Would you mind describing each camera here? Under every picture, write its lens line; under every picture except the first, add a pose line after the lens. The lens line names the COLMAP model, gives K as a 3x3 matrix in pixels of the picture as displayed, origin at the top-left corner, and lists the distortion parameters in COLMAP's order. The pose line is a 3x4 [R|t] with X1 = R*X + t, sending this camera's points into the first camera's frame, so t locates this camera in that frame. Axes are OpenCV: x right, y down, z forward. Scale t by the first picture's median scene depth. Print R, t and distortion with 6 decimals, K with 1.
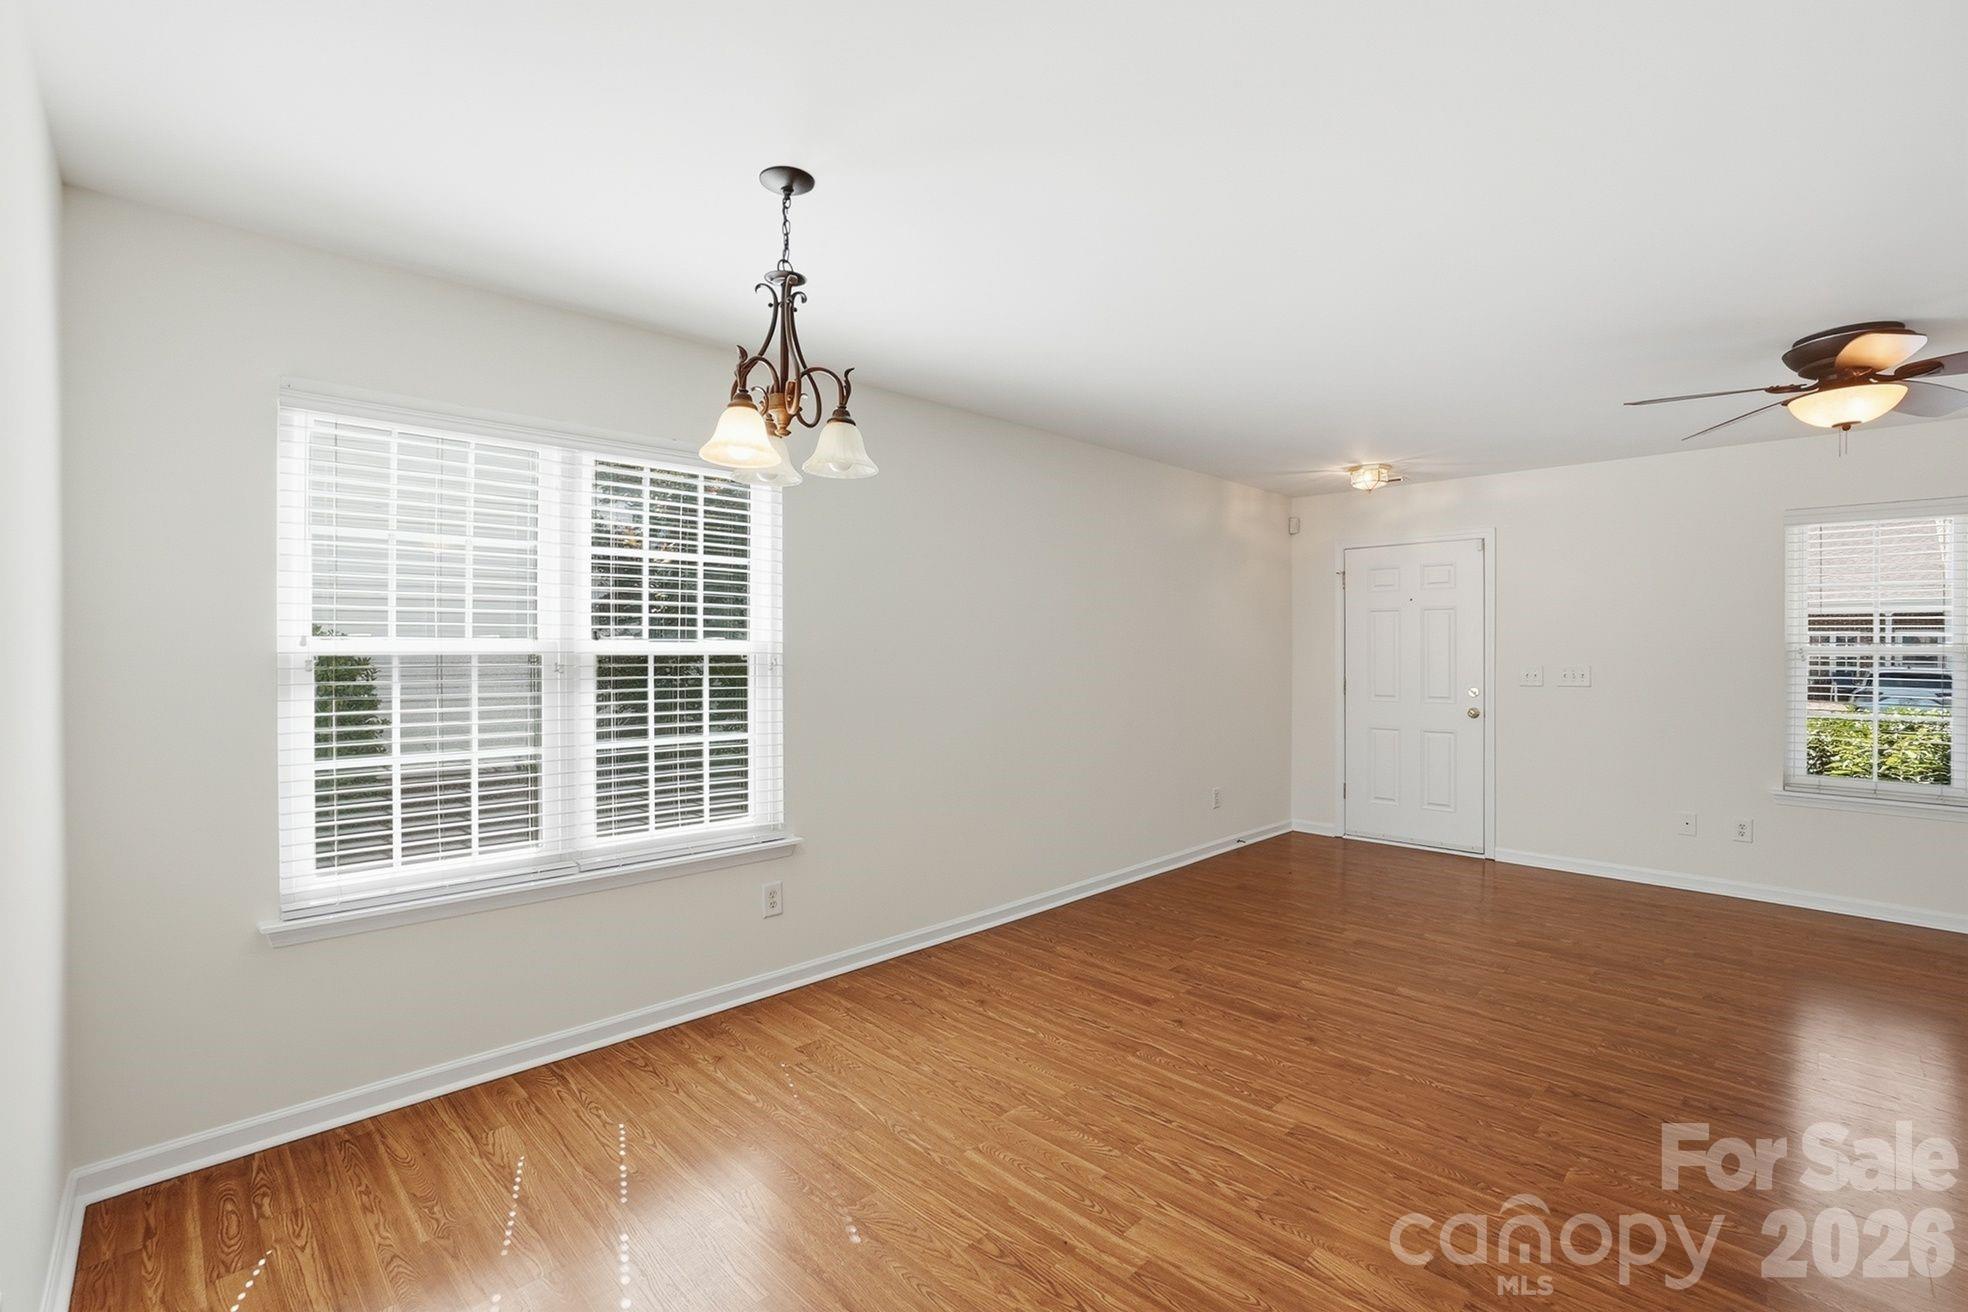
lens RADIAL K [[876.3, 0, 981.7], [0, 876.3, 654.5], [0, 0, 1]] dist [-0.051306, 0.015134]
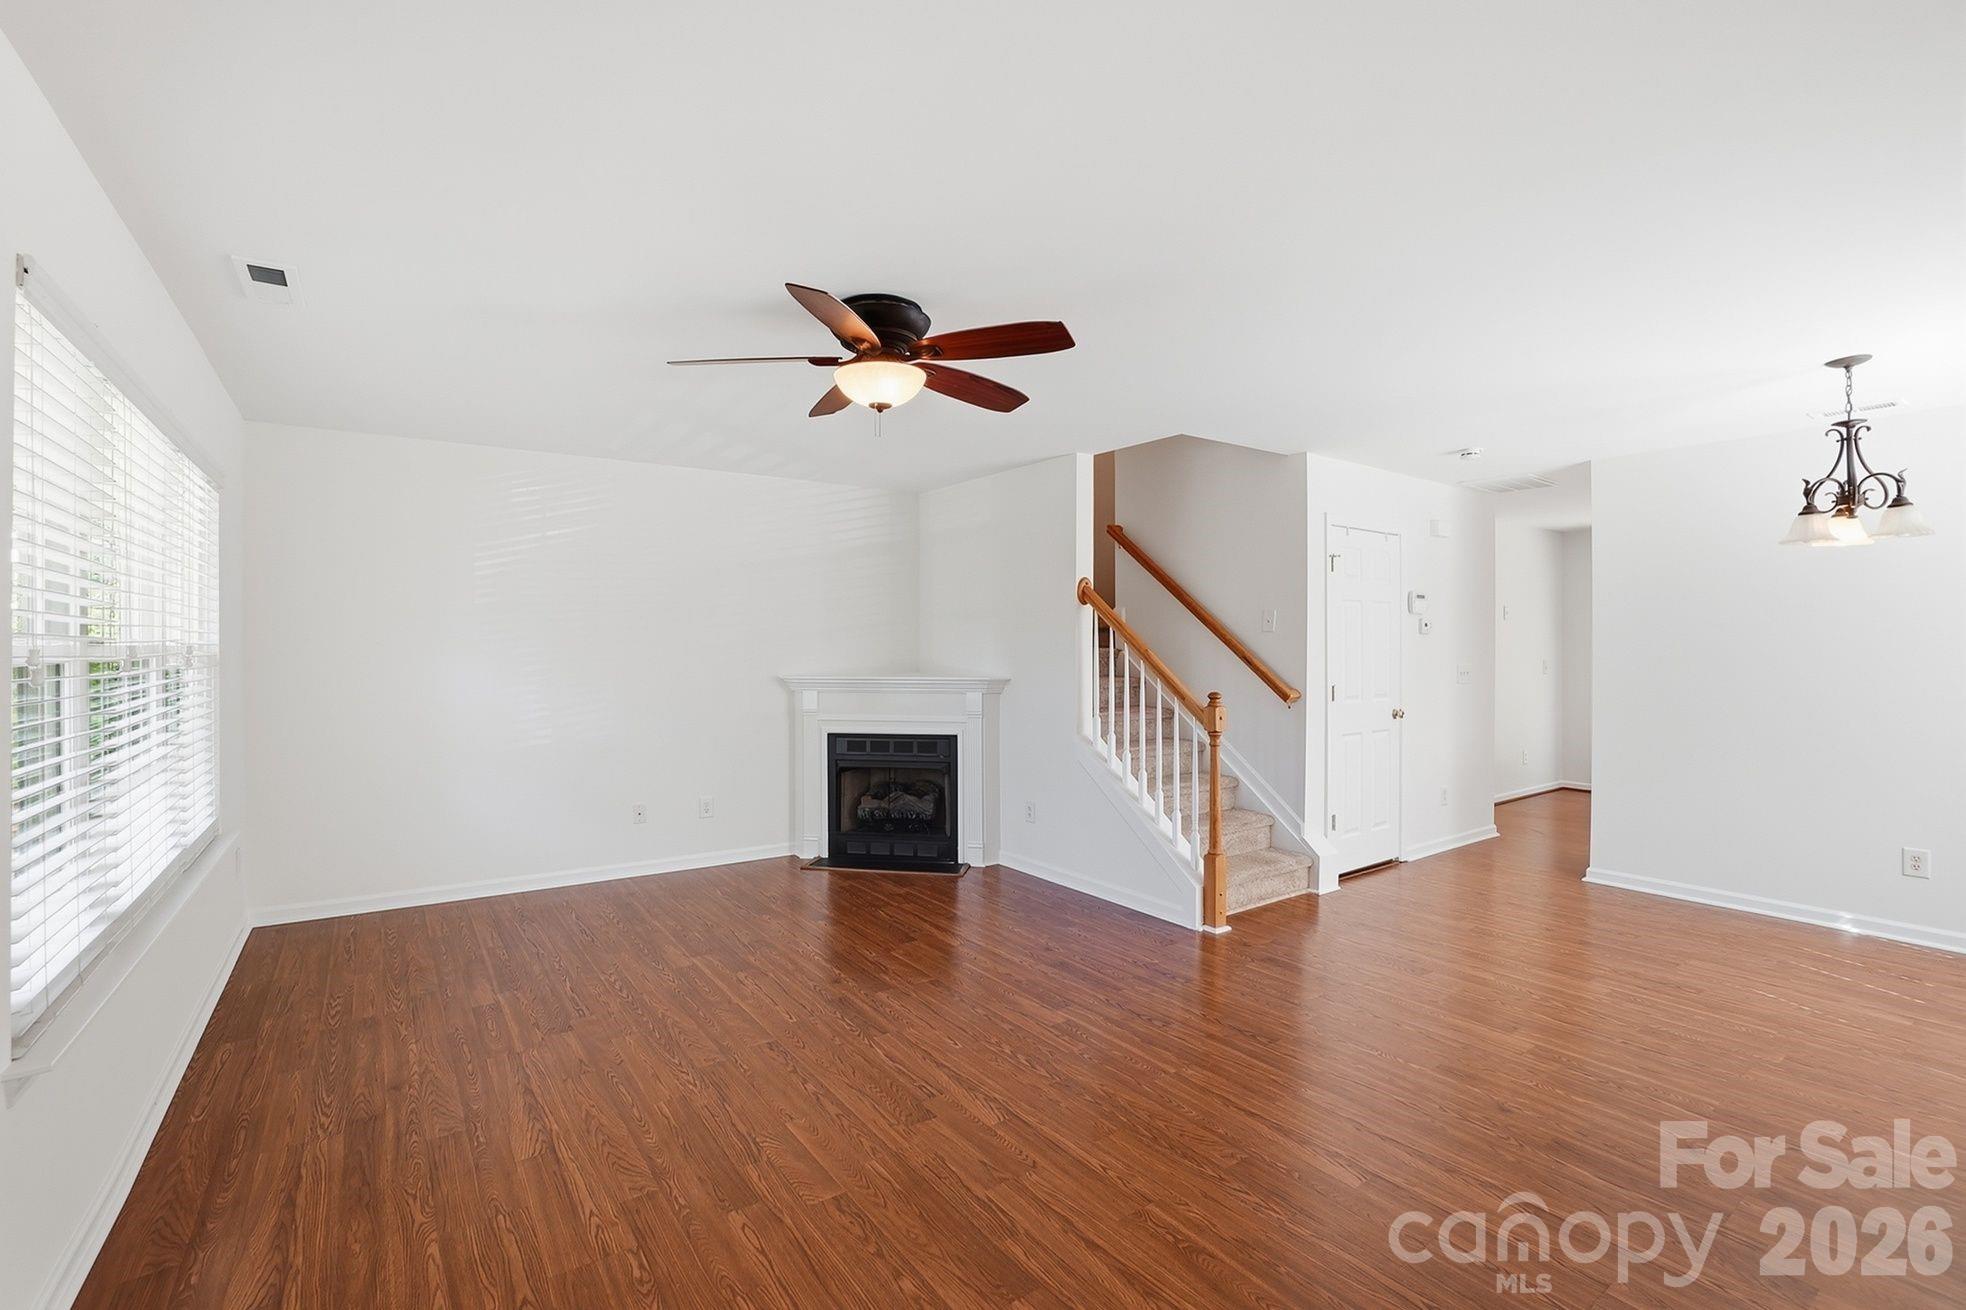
lens RADIAL K [[875.4, 0, 972.2], [0, 875.4, 655.0], [0, 0, 1]] dist [-0.051306, 0.015134]
pose [[-0.985733, -0.002895, 0.168293, 0.878182], [-0.000042, 0.999856, 0.016951, -0.020240], [-0.168318, 0.016702, -0.985591, 2.210990]]
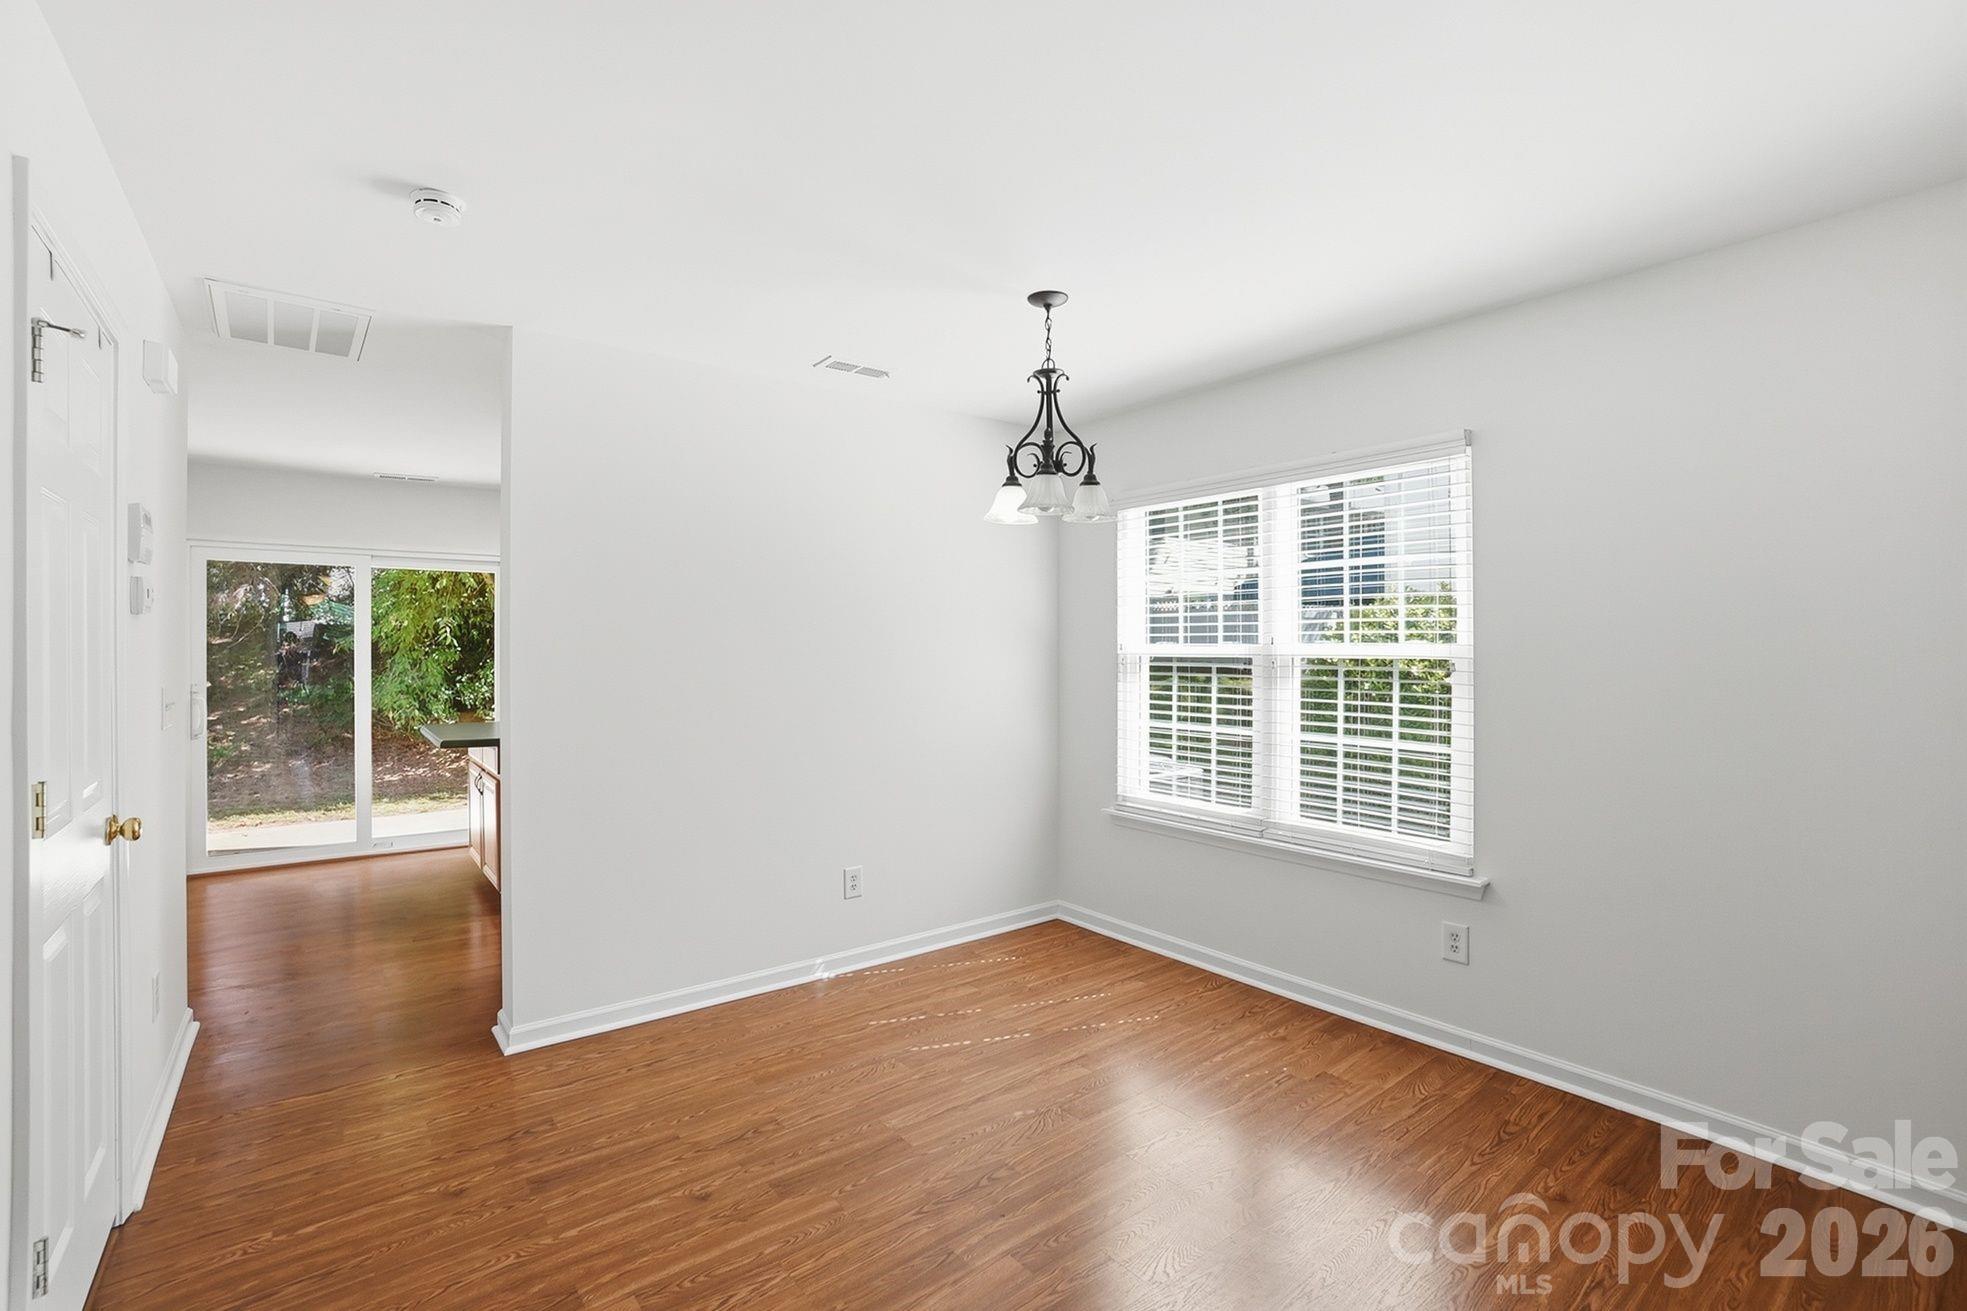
lens RADIAL K [[875.9, 0, 972.2], [0, 875.9, 643.8], [0, 0, 1]] dist [-0.051306, 0.015134]
pose [[-0.122382, -0.010161, -0.992431, 0.869900], [-0.009448, 0.999914, -0.009073, -0.003266], [0.992438, 0.008266, -0.122468, 0.820957]]
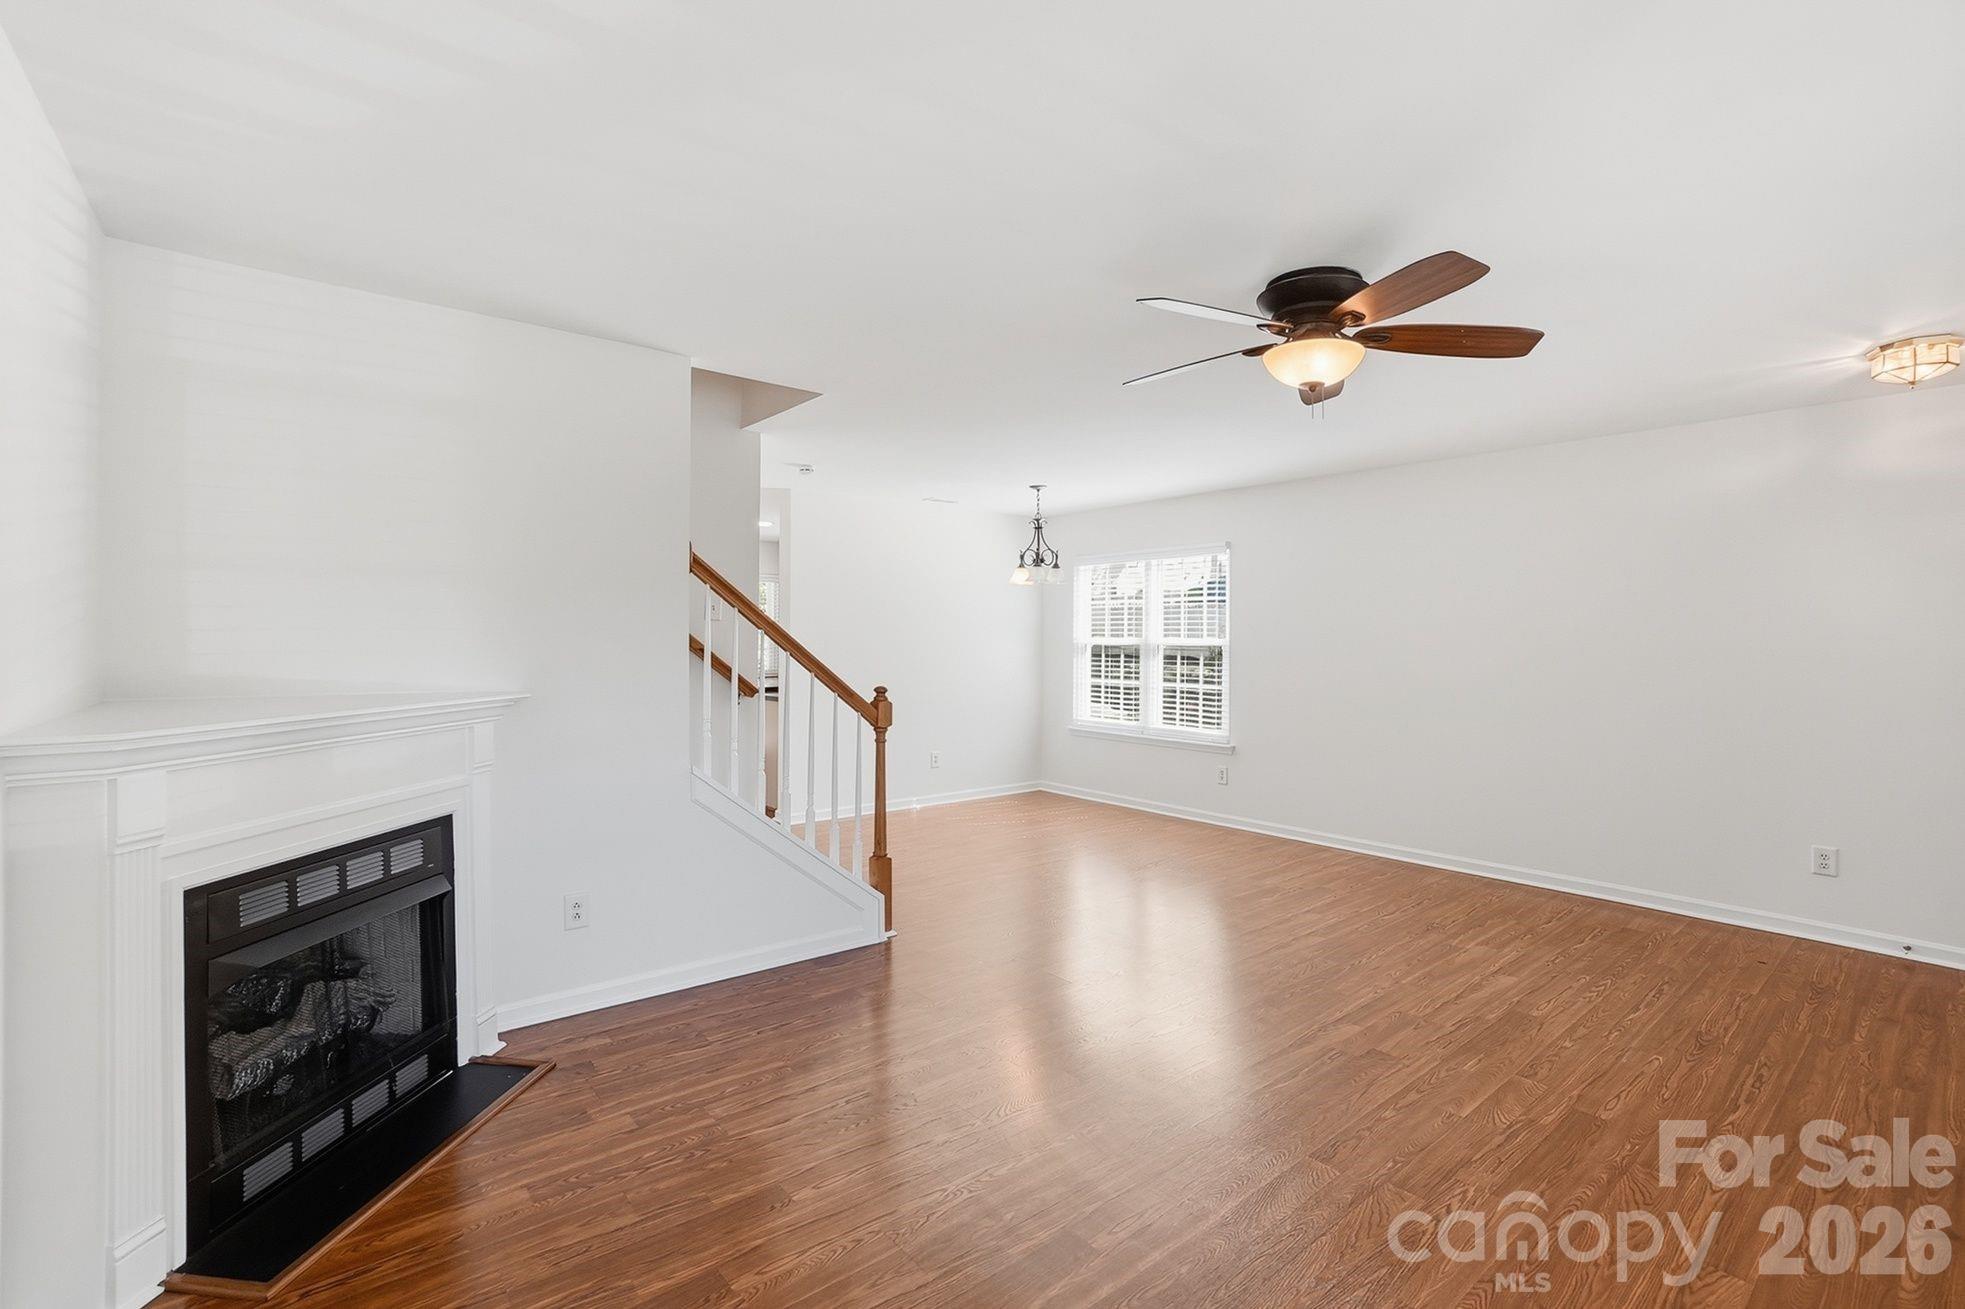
lens RADIAL K [[875.0, 0, 983.1], [0, 875.0, 655.6], [0, 0, 1]] dist [-0.051306, 0.015134]
pose [[-0.093987, 0.015820, -0.995448, 2.226574], [-0.013867, 0.999756, 0.017198, -0.005065], [0.995477, 0.015420, -0.093744, 0.861164]]
